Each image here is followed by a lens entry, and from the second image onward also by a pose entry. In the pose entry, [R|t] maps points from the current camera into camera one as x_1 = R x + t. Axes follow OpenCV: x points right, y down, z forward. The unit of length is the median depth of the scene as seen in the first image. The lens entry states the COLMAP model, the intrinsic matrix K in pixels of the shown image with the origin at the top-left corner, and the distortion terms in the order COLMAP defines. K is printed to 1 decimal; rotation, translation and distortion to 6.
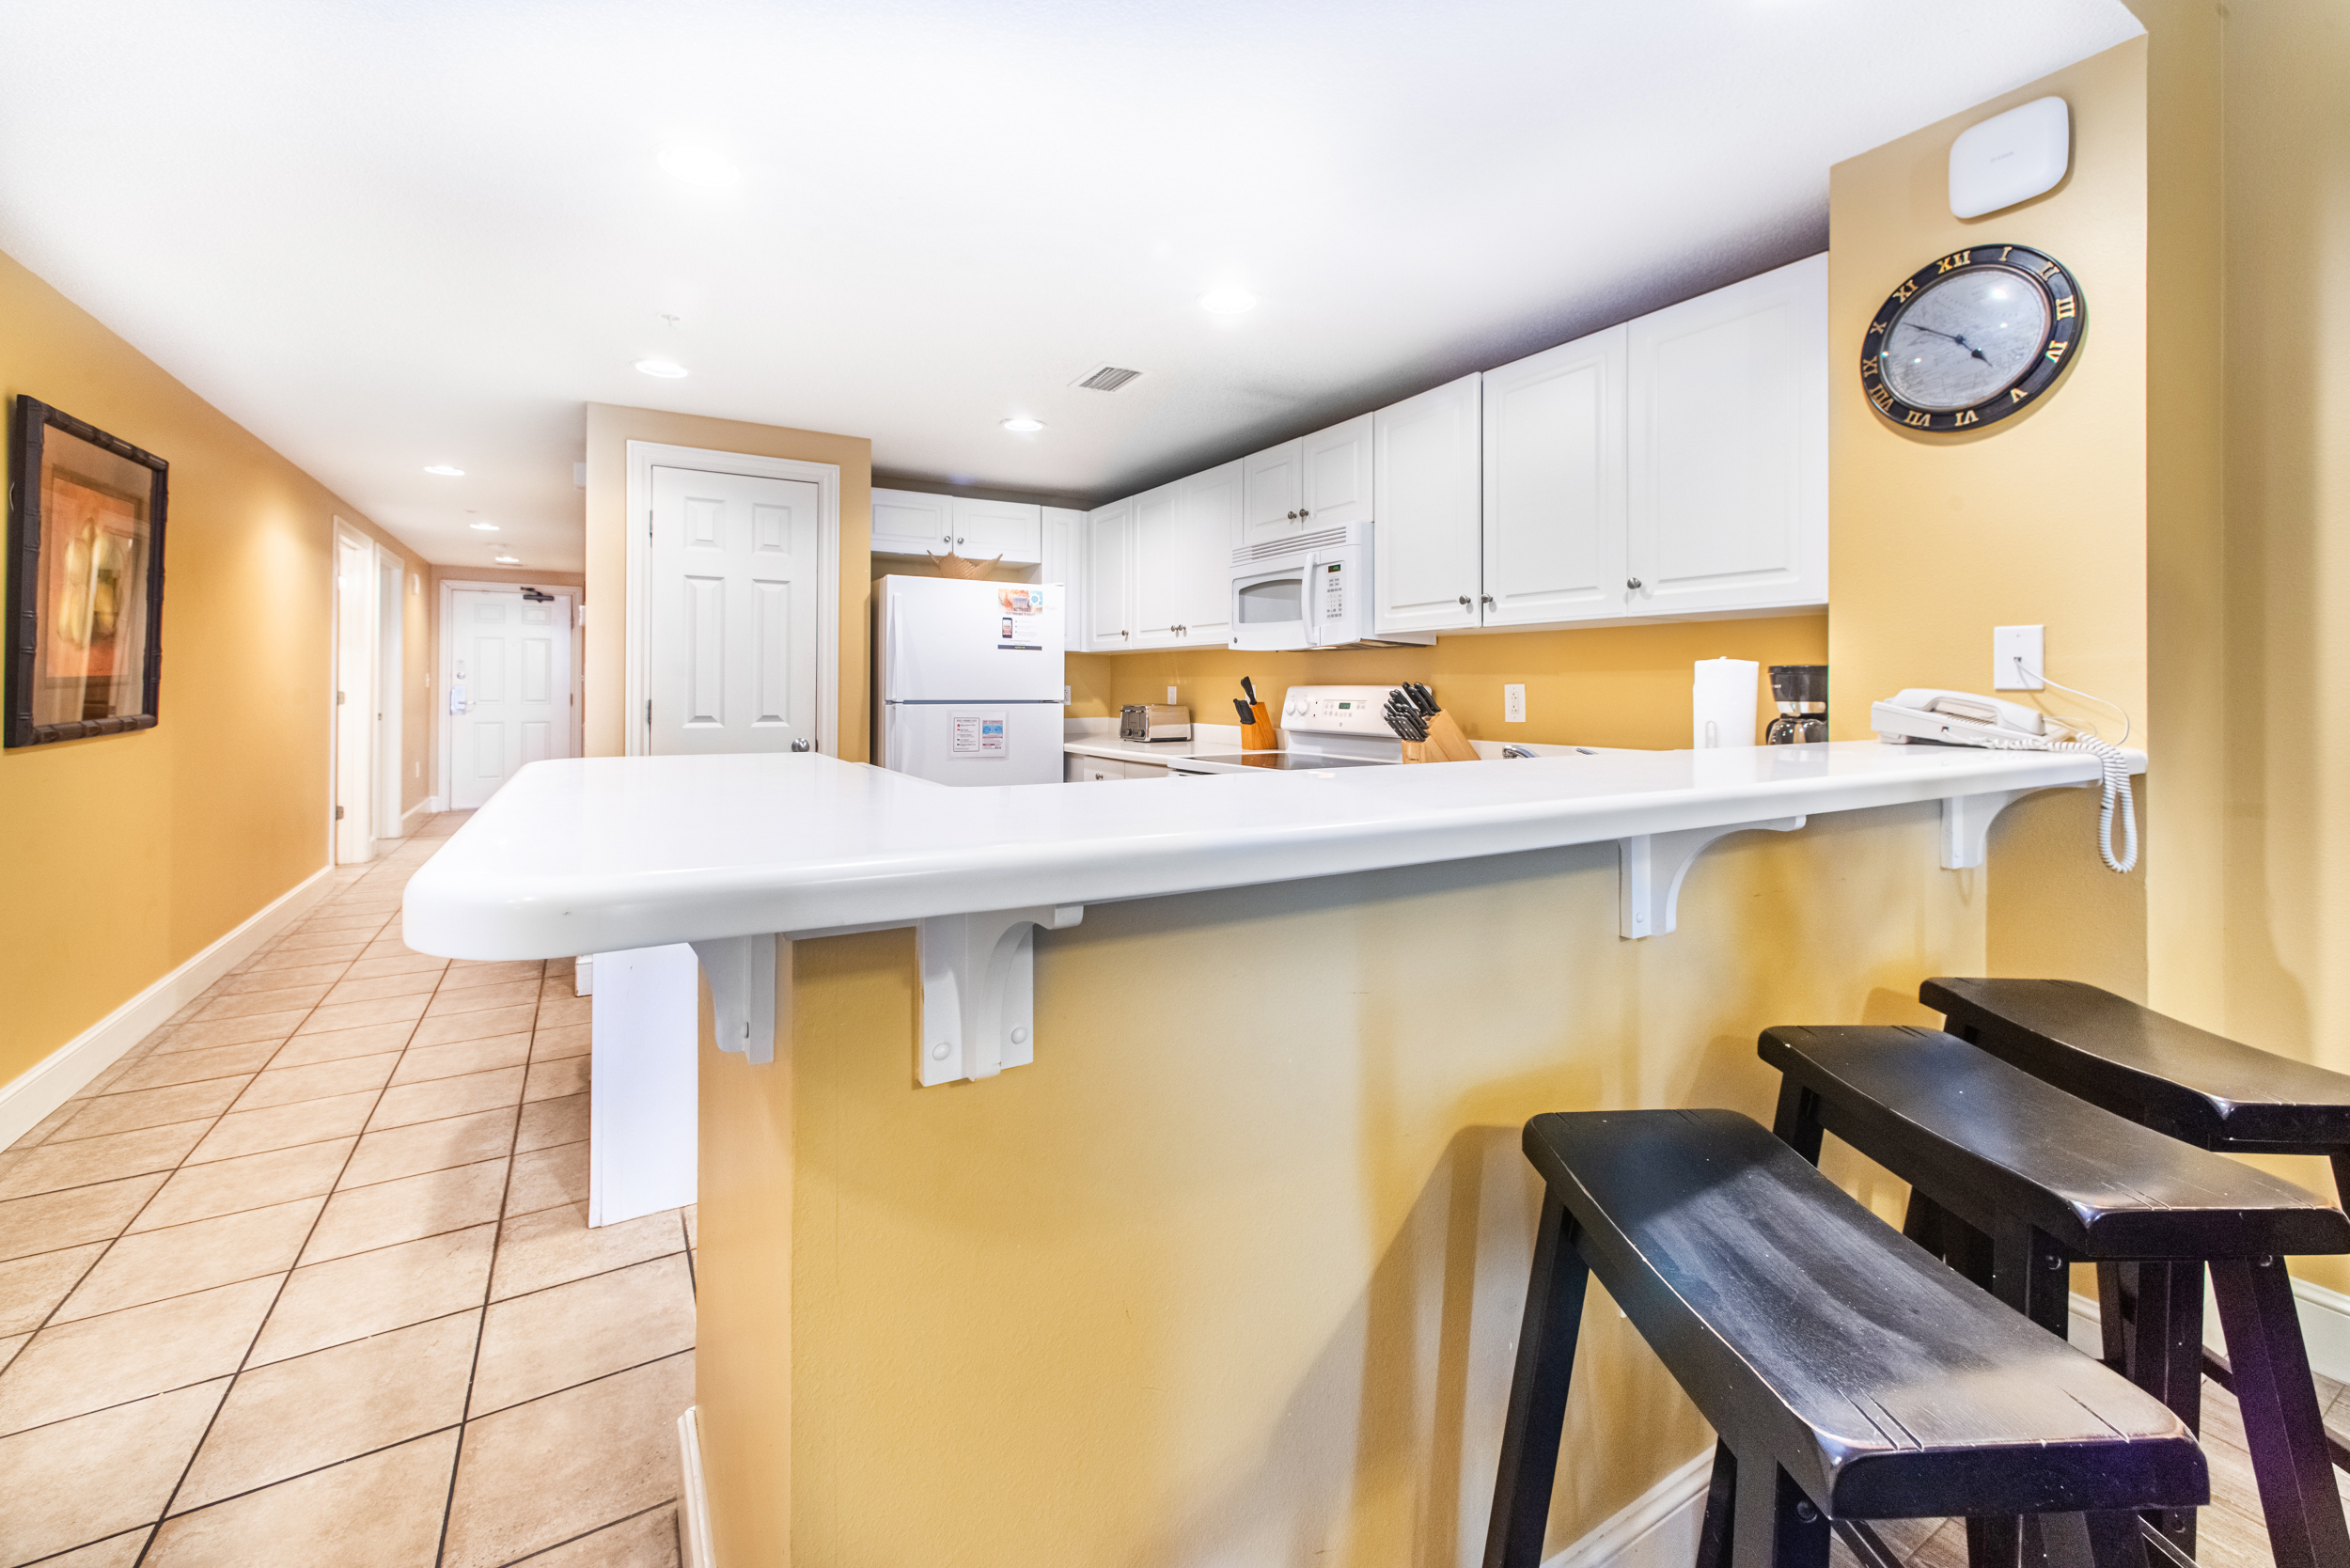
lens RADIAL K [[968.7, 0, 1196.0], [0, 968.7, 699.6], [0, 0, 1]] dist [-0.011215, 0.003490]
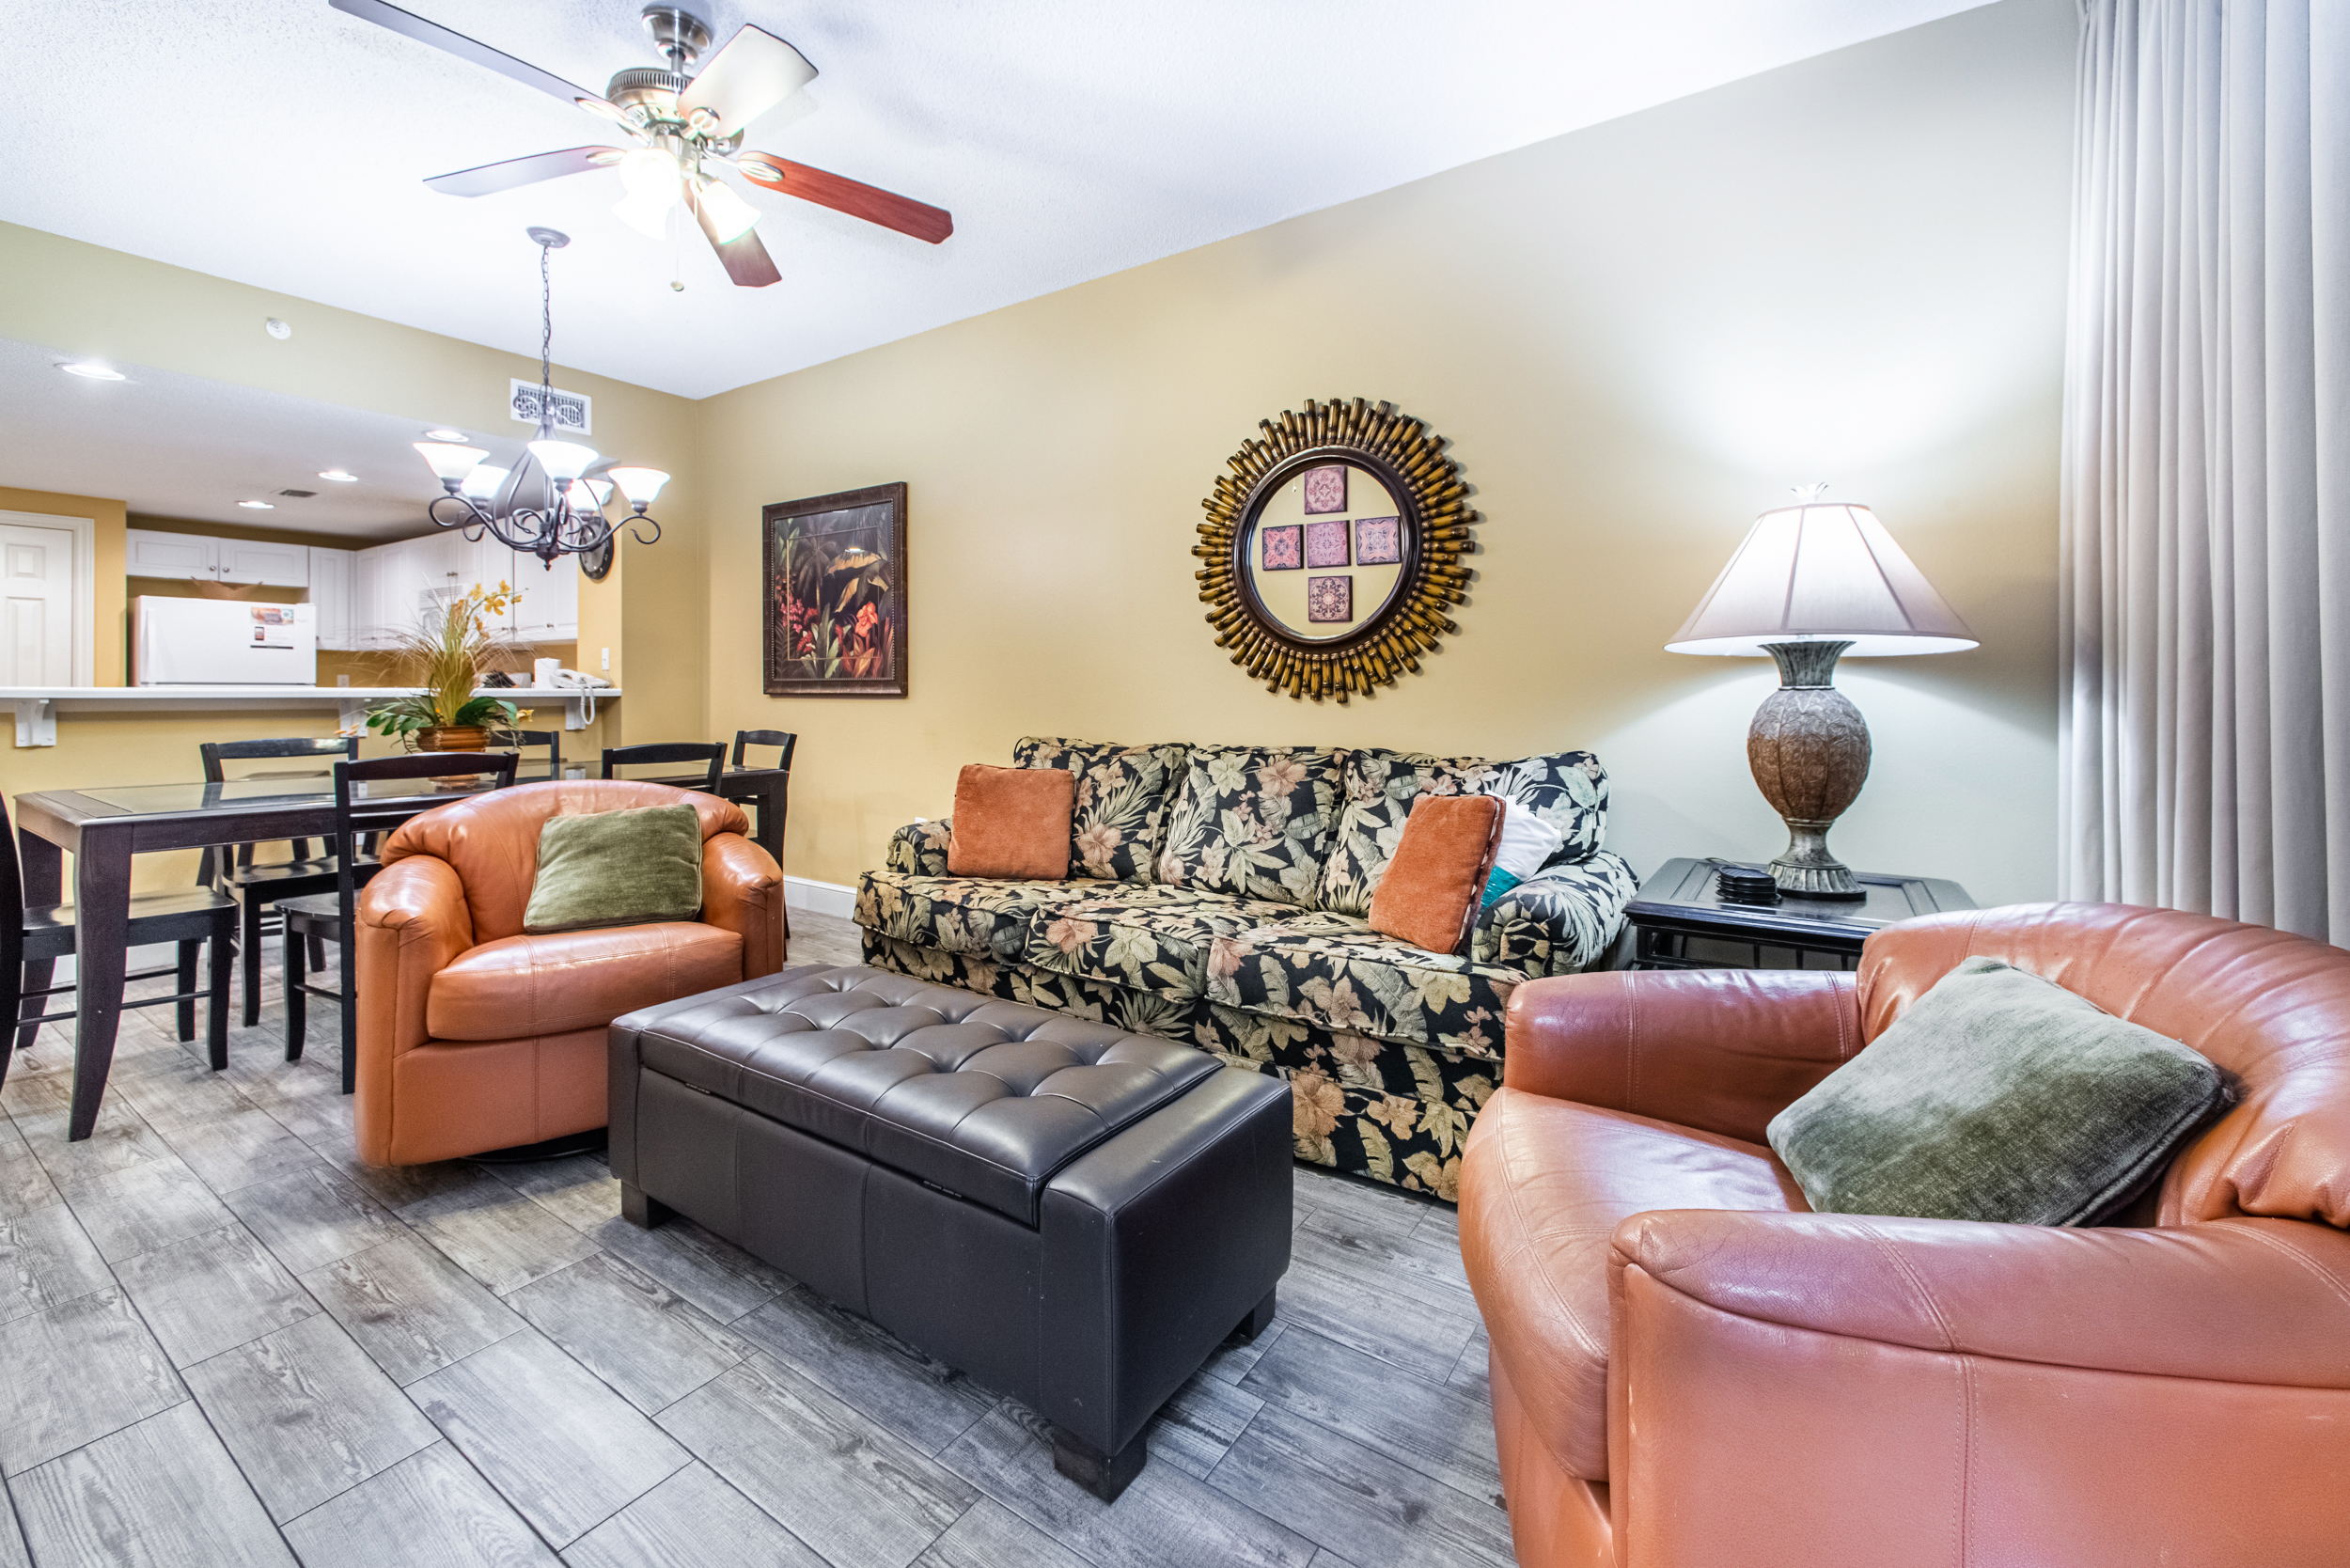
lens RADIAL K [[968.7, 0, 1196.0], [0, 968.7, 699.6], [0, 0, 1]] dist [-0.011215, 0.003490]
pose [[0.908766, 0.007329, 0.417242, 0.481488], [-0.002158, 0.999915, -0.012864, 0.041180], [-0.417300, 0.010789, 0.908705, -0.900338]]
